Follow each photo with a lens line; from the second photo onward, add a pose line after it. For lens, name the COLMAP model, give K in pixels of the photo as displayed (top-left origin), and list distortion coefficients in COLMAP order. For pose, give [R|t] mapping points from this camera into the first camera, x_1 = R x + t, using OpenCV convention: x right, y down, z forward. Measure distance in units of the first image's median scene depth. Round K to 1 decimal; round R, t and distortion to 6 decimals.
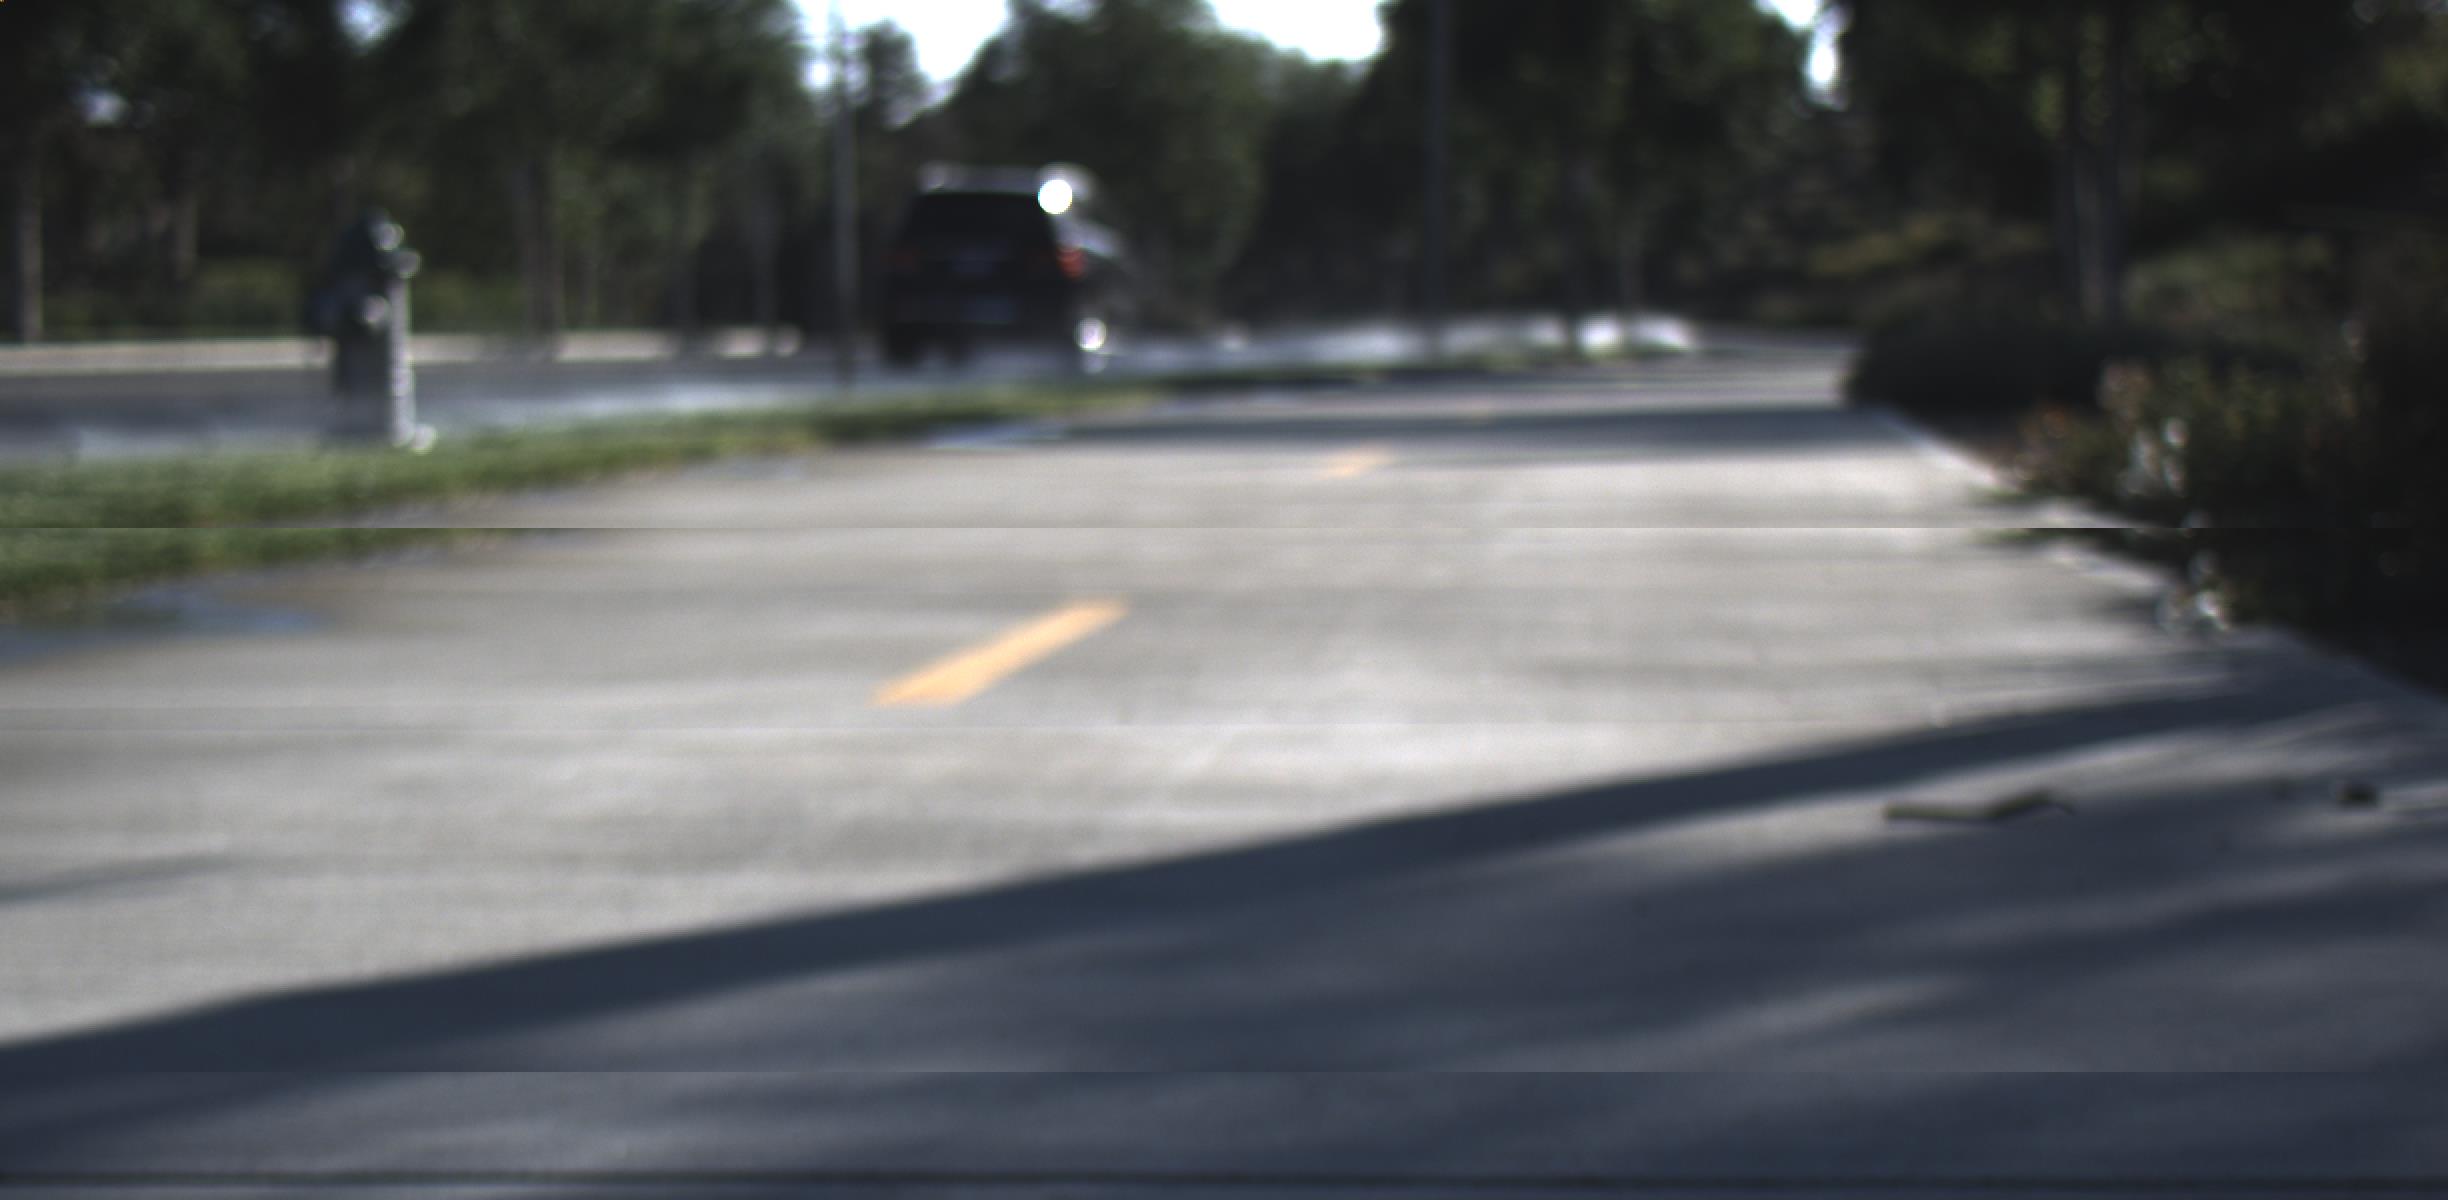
lens RADIAL K [[7701.6, 0, 1224.0], [0, 7701.6, 600.0], [0, 0, 1]] dist [0.213406, 1.200175]
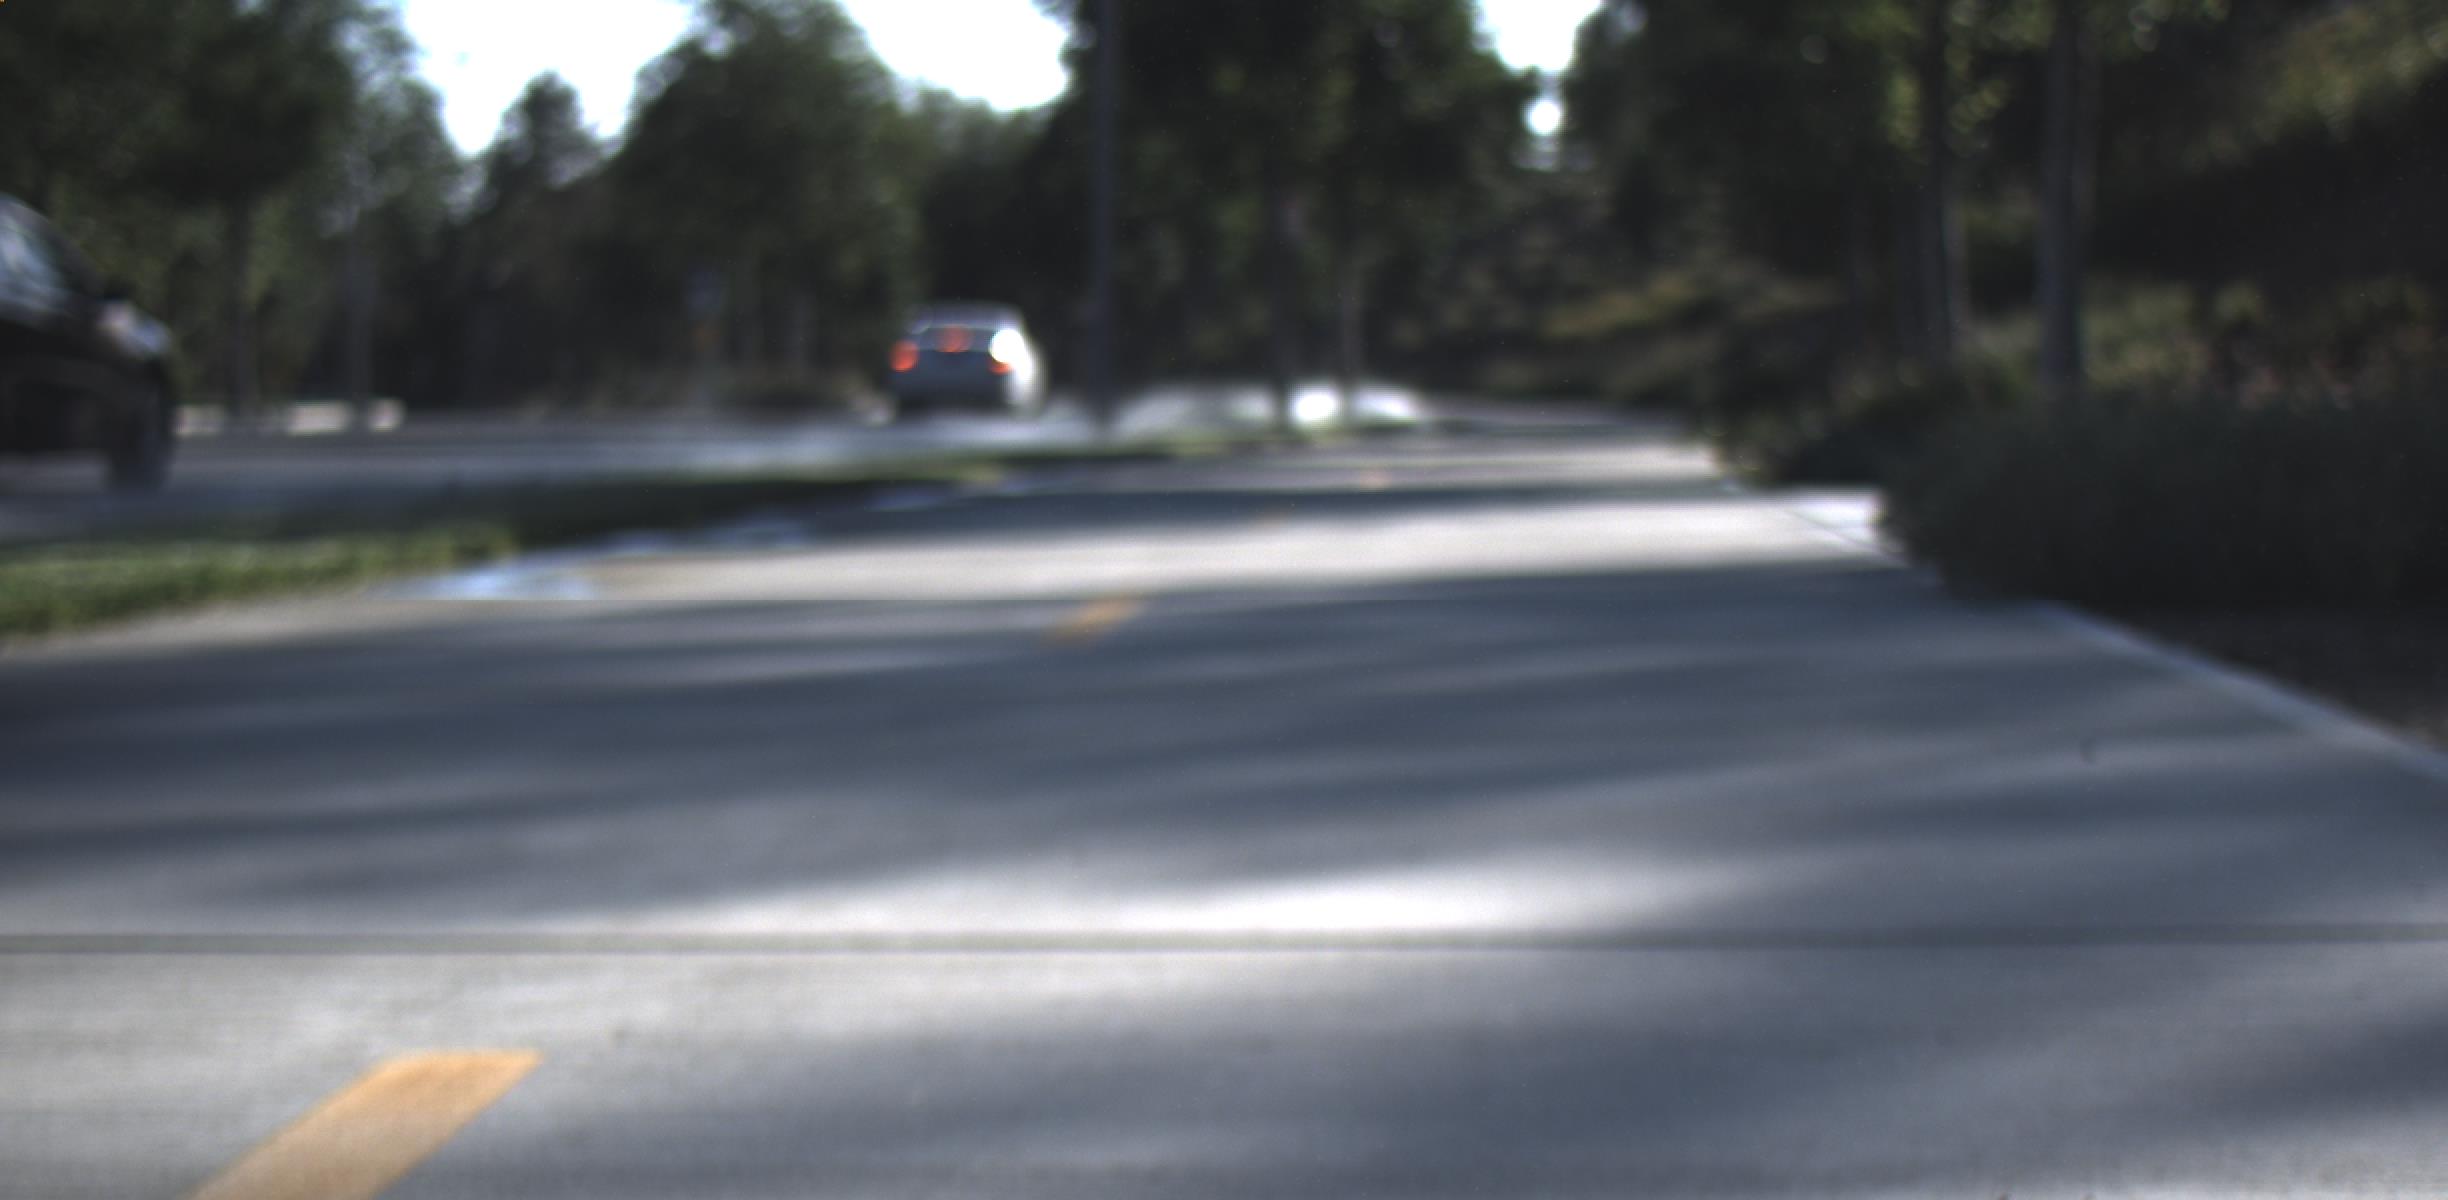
lens RADIAL K [[3327.8, 0, 1224.0], [0, 3327.8, 600.0], [0, 0, 1]] dist [0.010566, -0.027507]
pose [[0.999084, -0.003755, 0.042635, 0.024242], [0.002597, 0.999627, 0.027190, -0.024161], [-0.042722, -0.027055, 0.998721, 0.661722]]
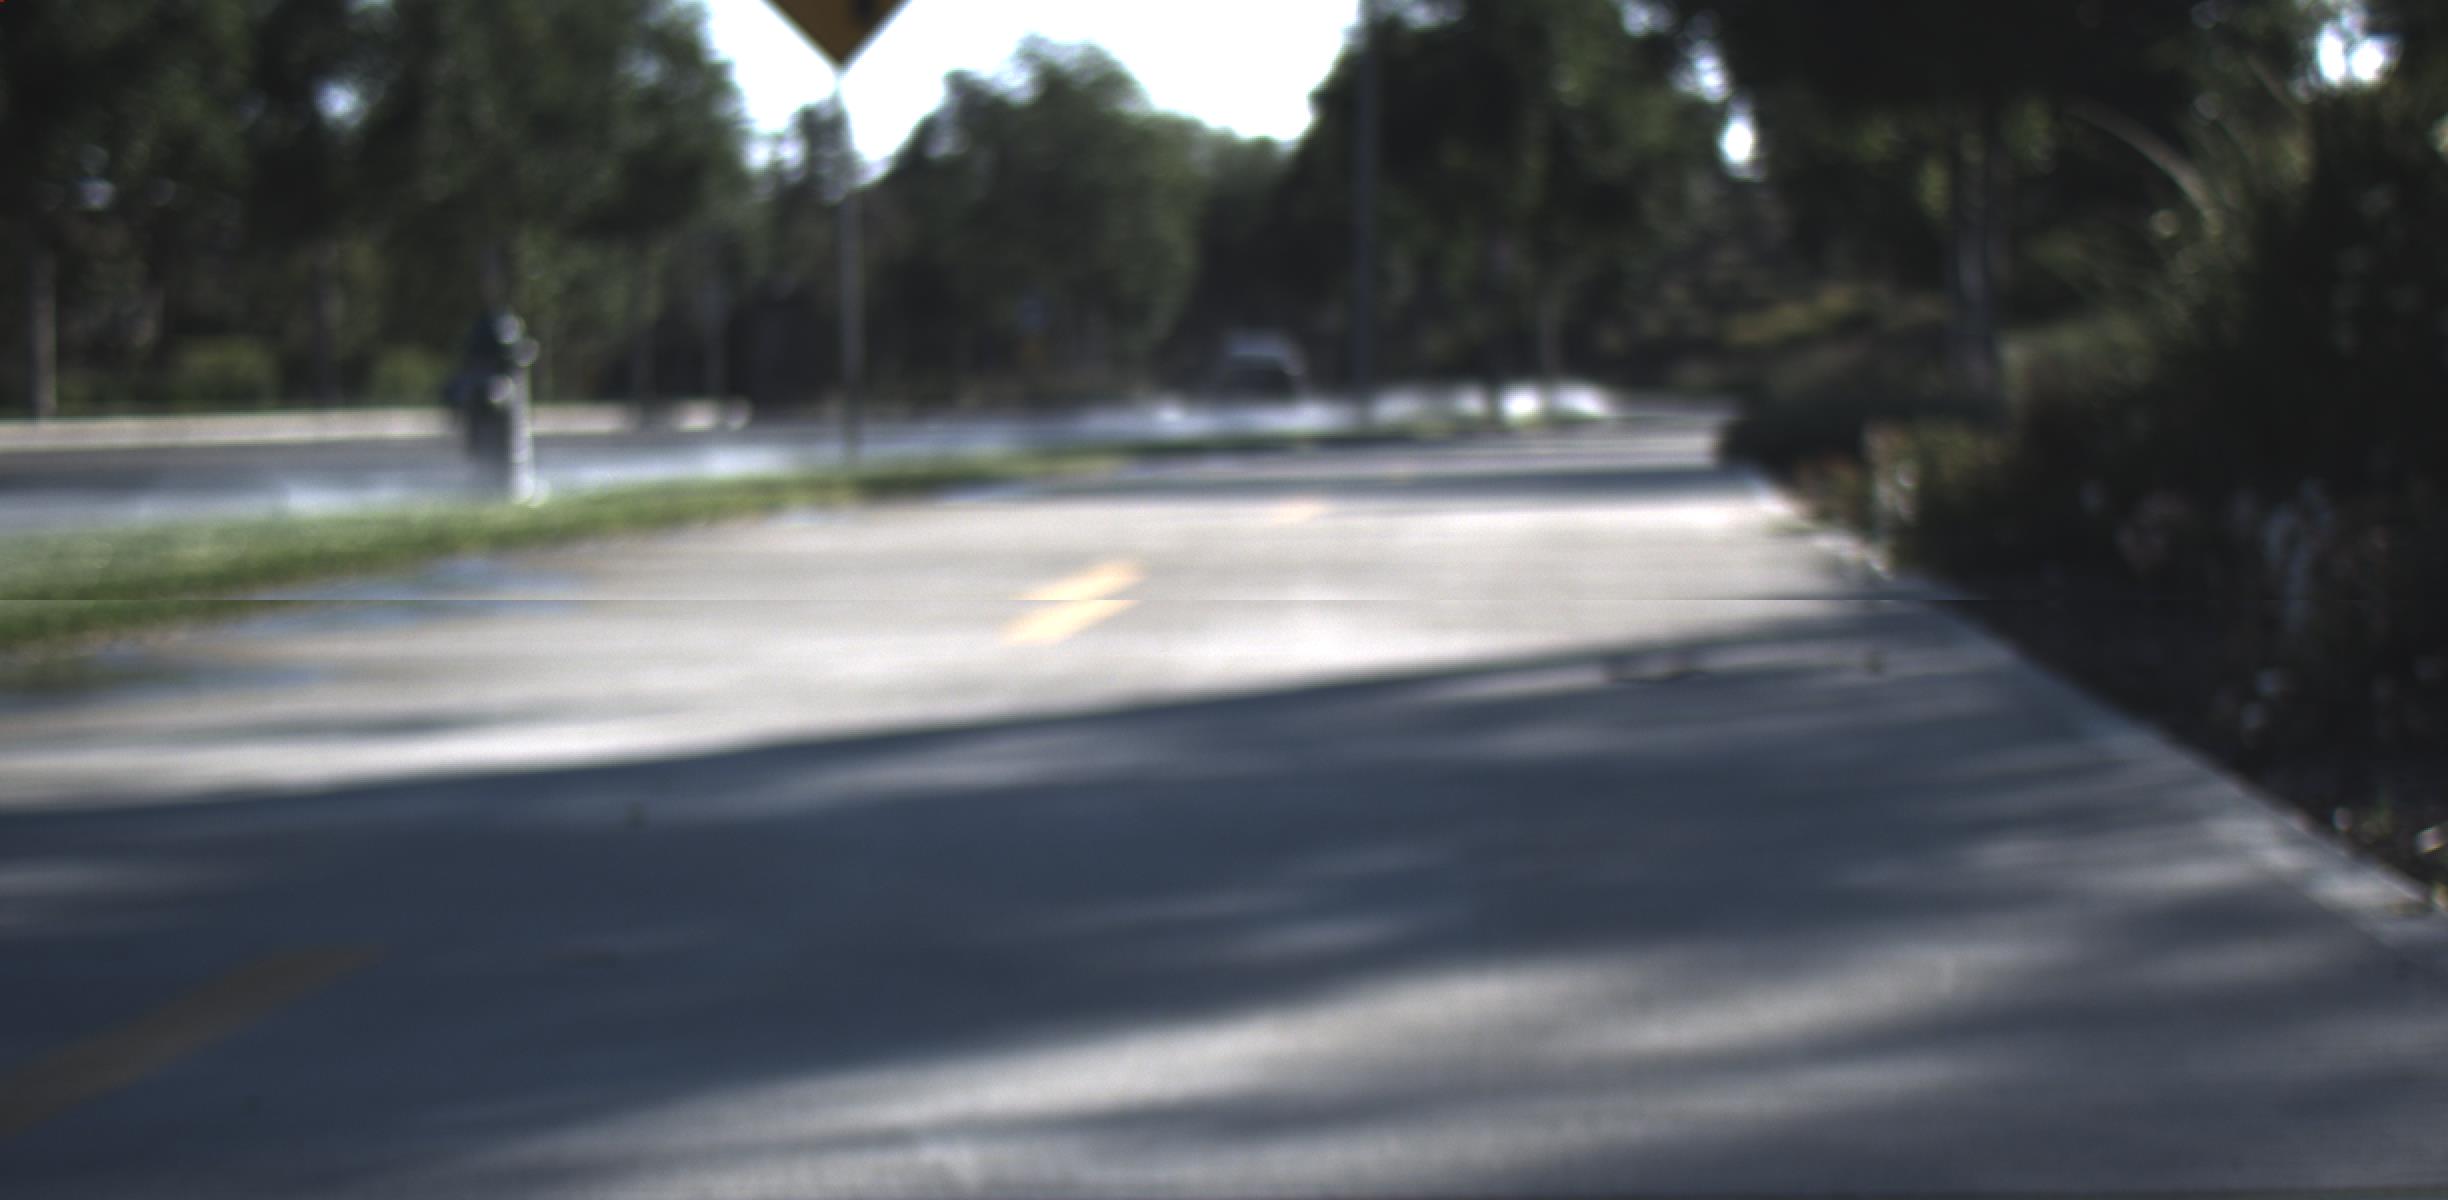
lens RADIAL K [[7701.6, 0, 1224.0], [0, 7701.6, 600.0], [0, 0, 1]] dist [0.213406, 1.200175]
pose [[0.999945, -0.005538, 0.008853, -0.000933], [0.005618, 0.999944, -0.009023, 0.001240], [-0.008803, 0.009072, 0.999920, -0.037424]]
